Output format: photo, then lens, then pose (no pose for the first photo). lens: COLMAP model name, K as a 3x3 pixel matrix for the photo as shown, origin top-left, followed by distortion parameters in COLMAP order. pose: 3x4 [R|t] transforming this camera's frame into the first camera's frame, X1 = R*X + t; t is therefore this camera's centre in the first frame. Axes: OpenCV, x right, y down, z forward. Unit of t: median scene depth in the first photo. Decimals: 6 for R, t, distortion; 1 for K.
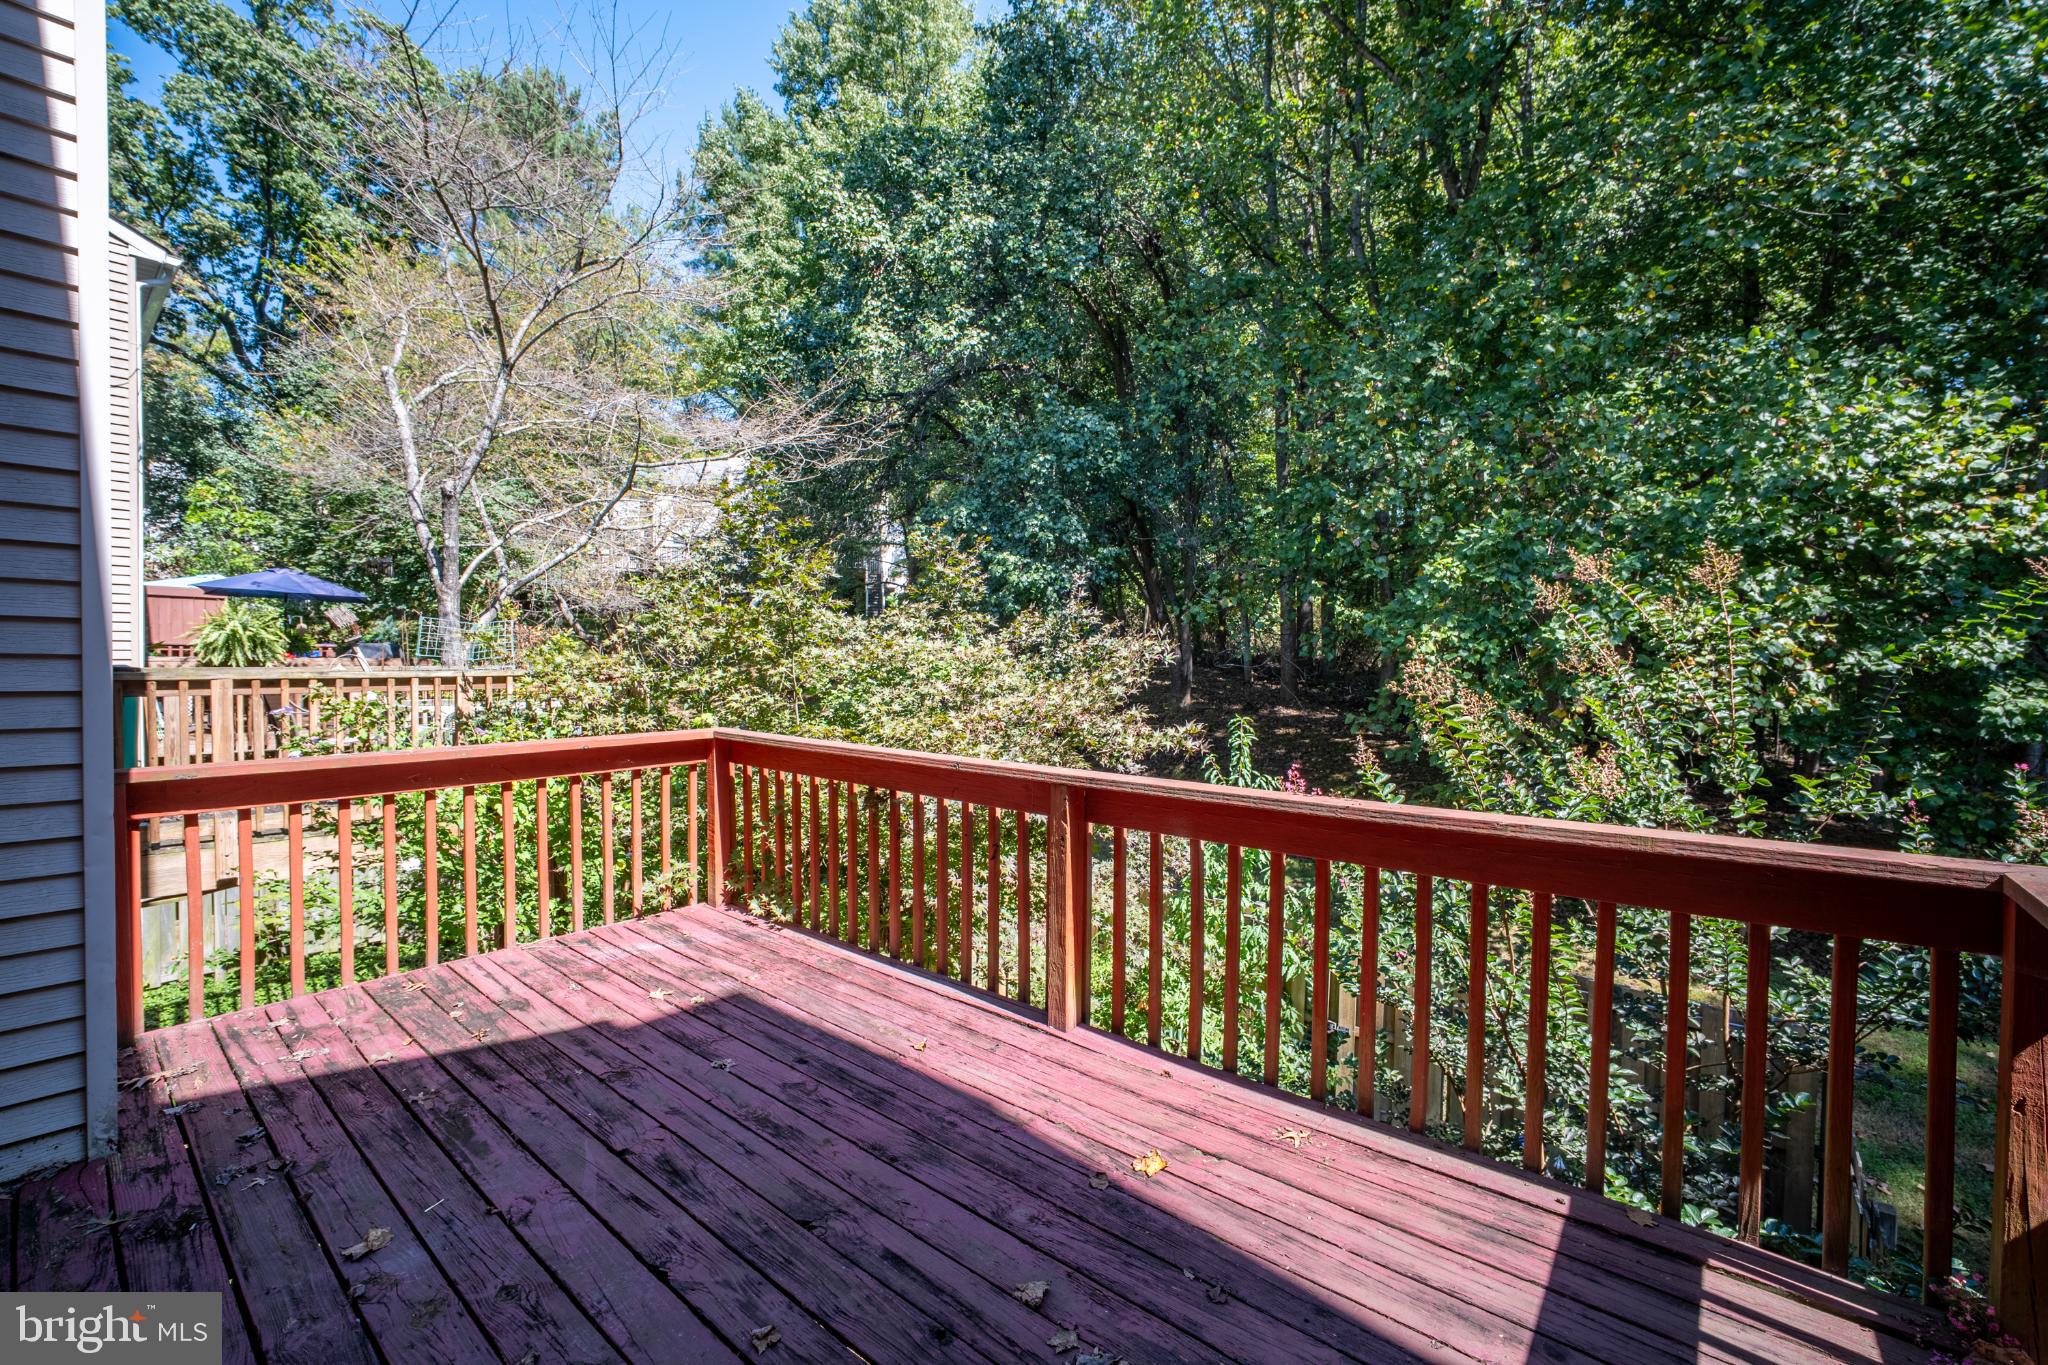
lens RADIAL K [[861.8, 0, 1026.5], [0, 861.8, 678.5], [0, 0, 1]] dist [-0.038423, 0.014489]
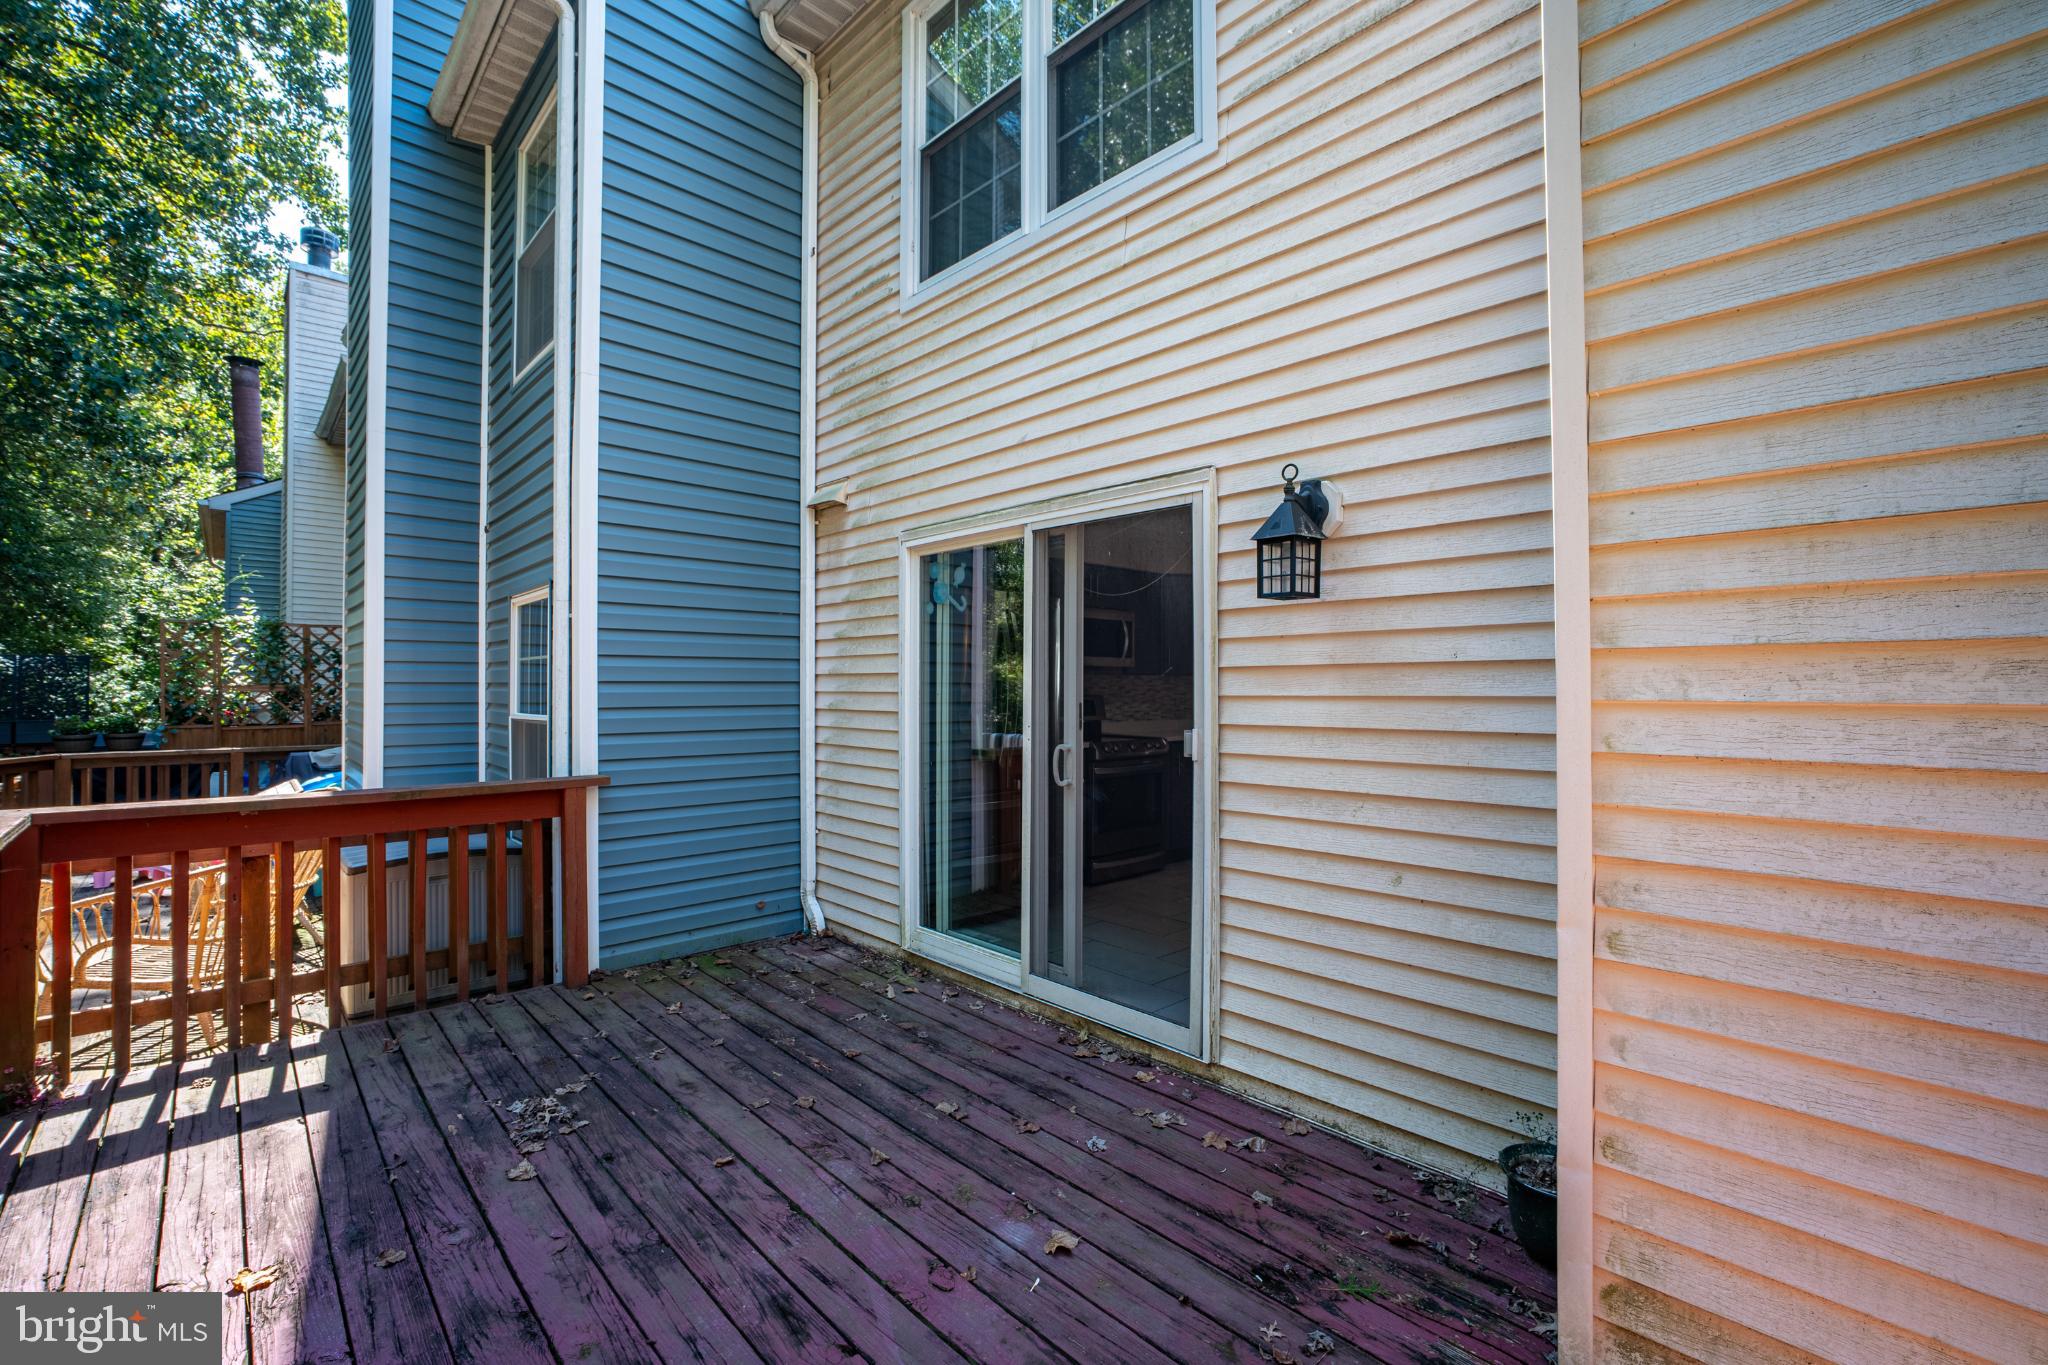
lens RADIAL K [[861.8, 0, 1026.5], [0, 861.8, 678.5], [0, 0, 1]] dist [-0.038423, 0.014489]
pose [[-0.994038, -0.009193, 0.108646, -0.521811], [-0.008405, 0.999935, 0.007709, -0.035873], [-0.108710, 0.006749, -0.994051, 1.274935]]
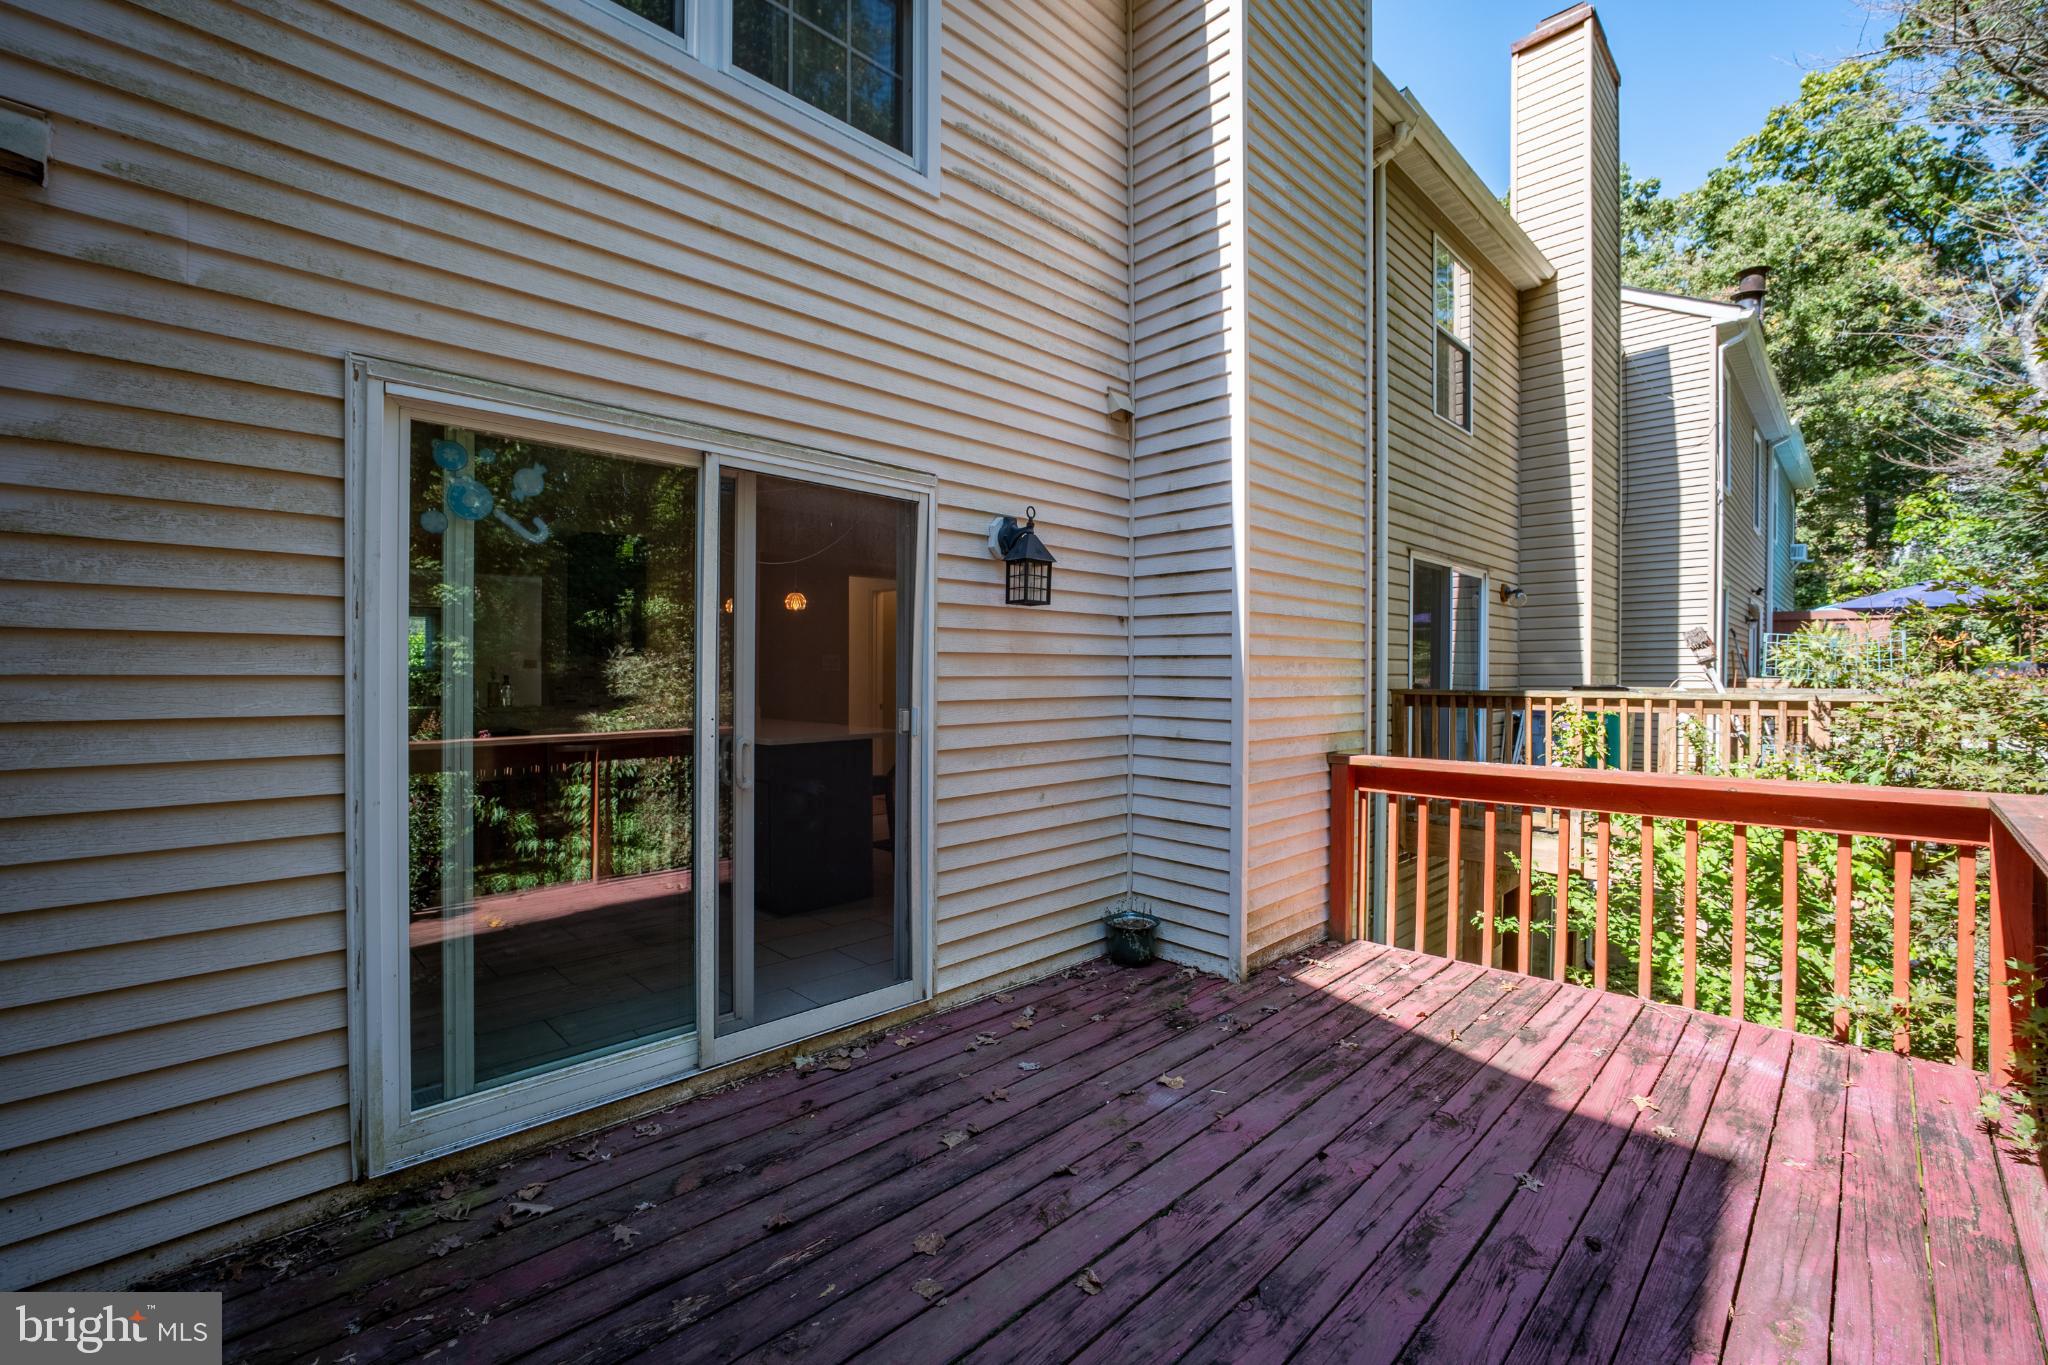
lens RADIAL K [[861.8, 0, 1026.5], [0, 861.8, 678.5], [0, 0, 1]] dist [-0.038423, 0.014489]
pose [[-0.093836, -0.002409, -0.995585, 0.439647], [-0.022832, 0.999739, -0.000267, -0.011861], [0.995326, 0.022706, -0.093866, 0.534137]]
